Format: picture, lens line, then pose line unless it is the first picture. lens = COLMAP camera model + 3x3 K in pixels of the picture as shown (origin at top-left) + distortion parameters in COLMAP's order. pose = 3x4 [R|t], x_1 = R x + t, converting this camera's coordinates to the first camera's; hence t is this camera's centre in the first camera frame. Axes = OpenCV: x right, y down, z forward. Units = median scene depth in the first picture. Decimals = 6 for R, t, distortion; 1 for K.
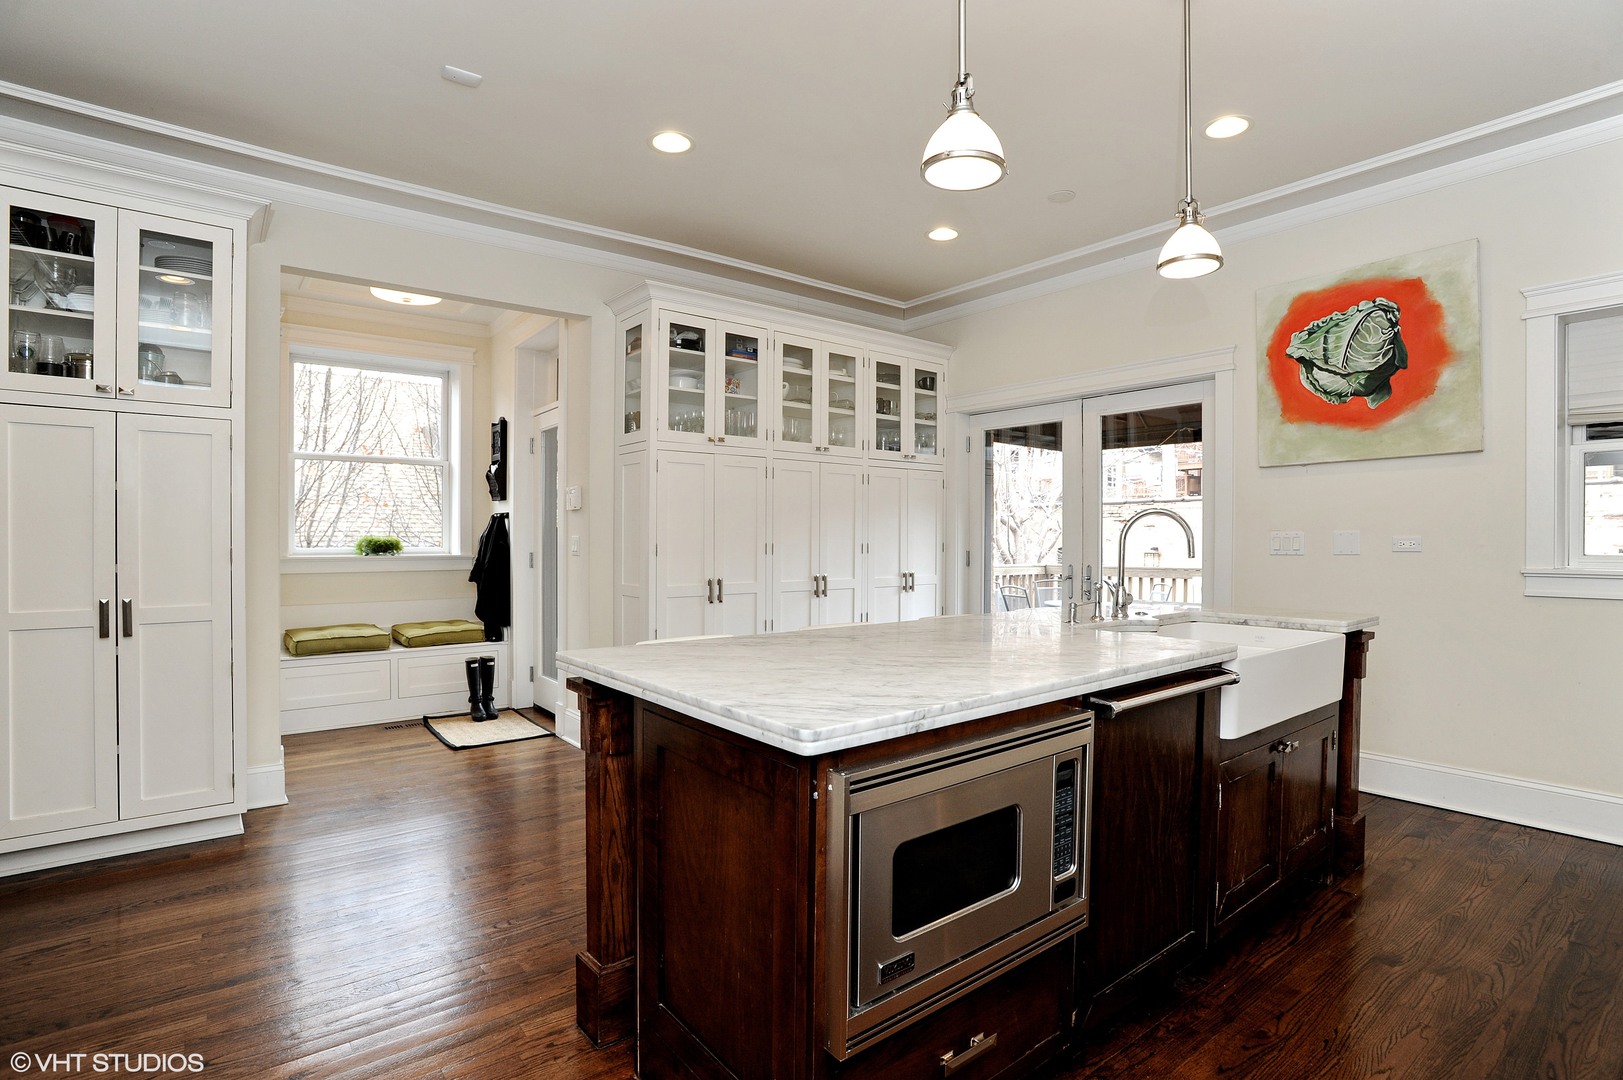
lens RADIAL K [[792.8, 0, 783.1], [0, 792.8, 552.0], [0, 0, 1]] dist [-0.038544, 0.003028]
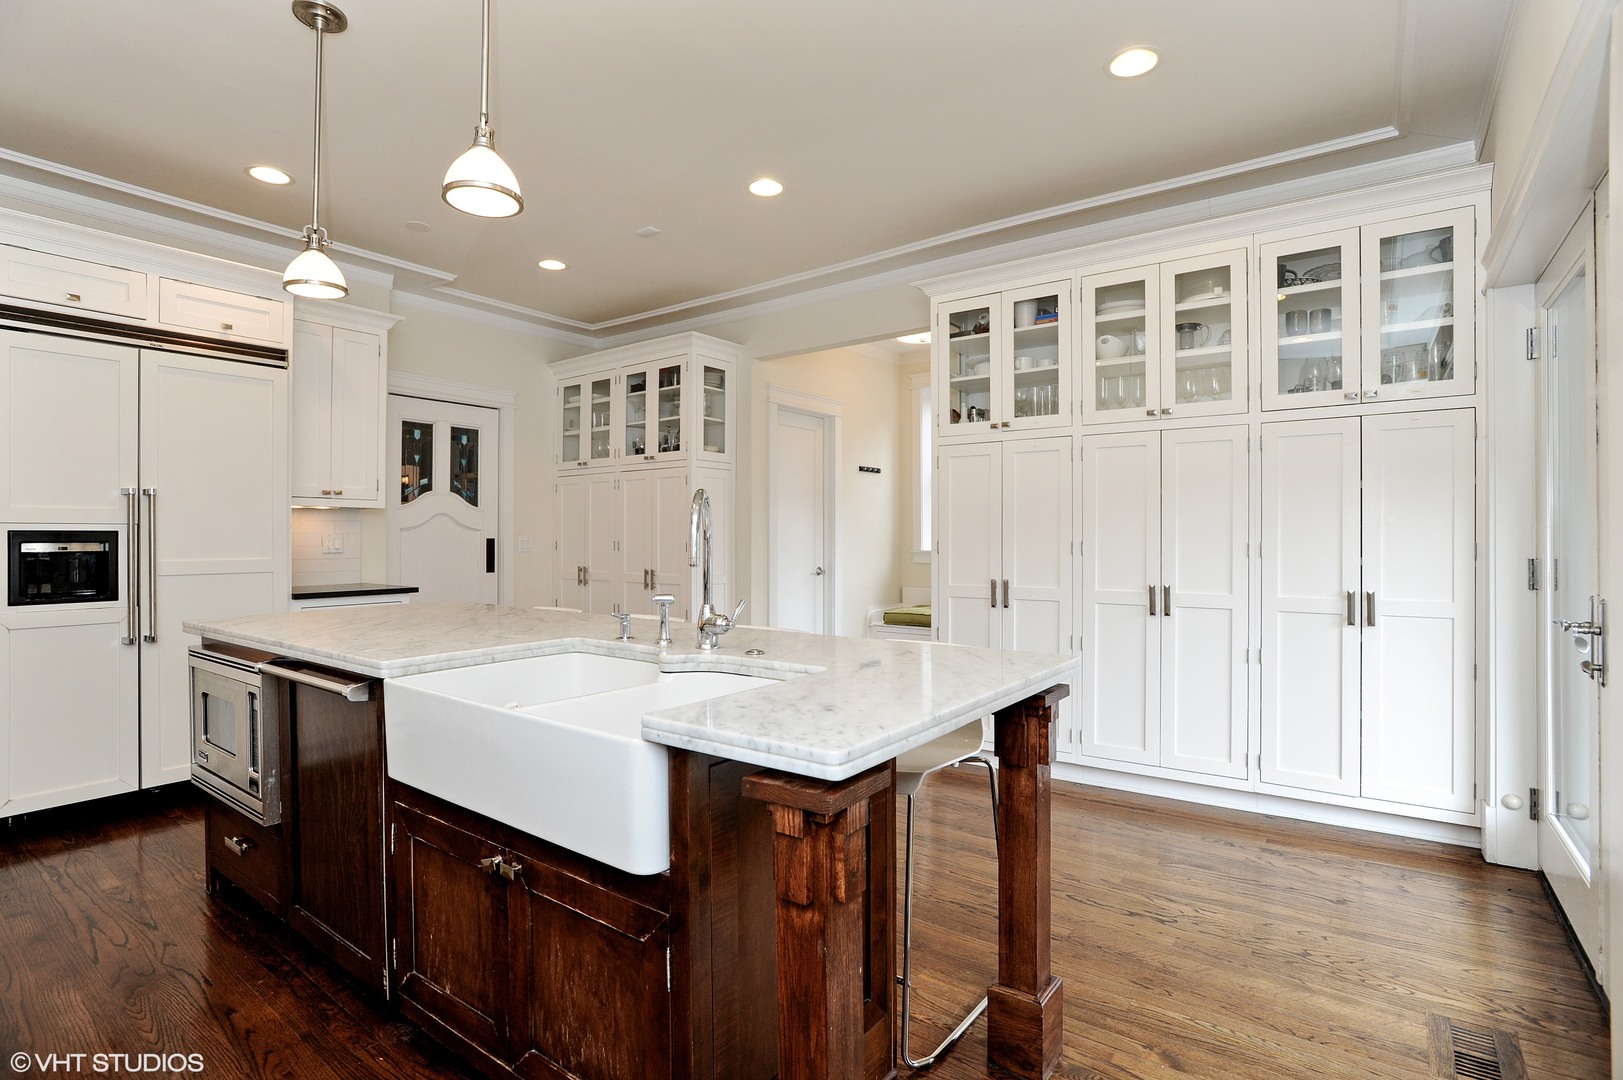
lens RADIAL K [[792.8, 0, 814.6], [0, 792.8, 543.7], [0, 0, 1]] dist [-0.038544, 0.003028]
pose [[0.272024, 0.008391, -0.962254, 0.686861], [-0.012360, 0.999910, 0.005225, -0.009704], [0.962211, 0.010472, 0.272103, 0.528977]]
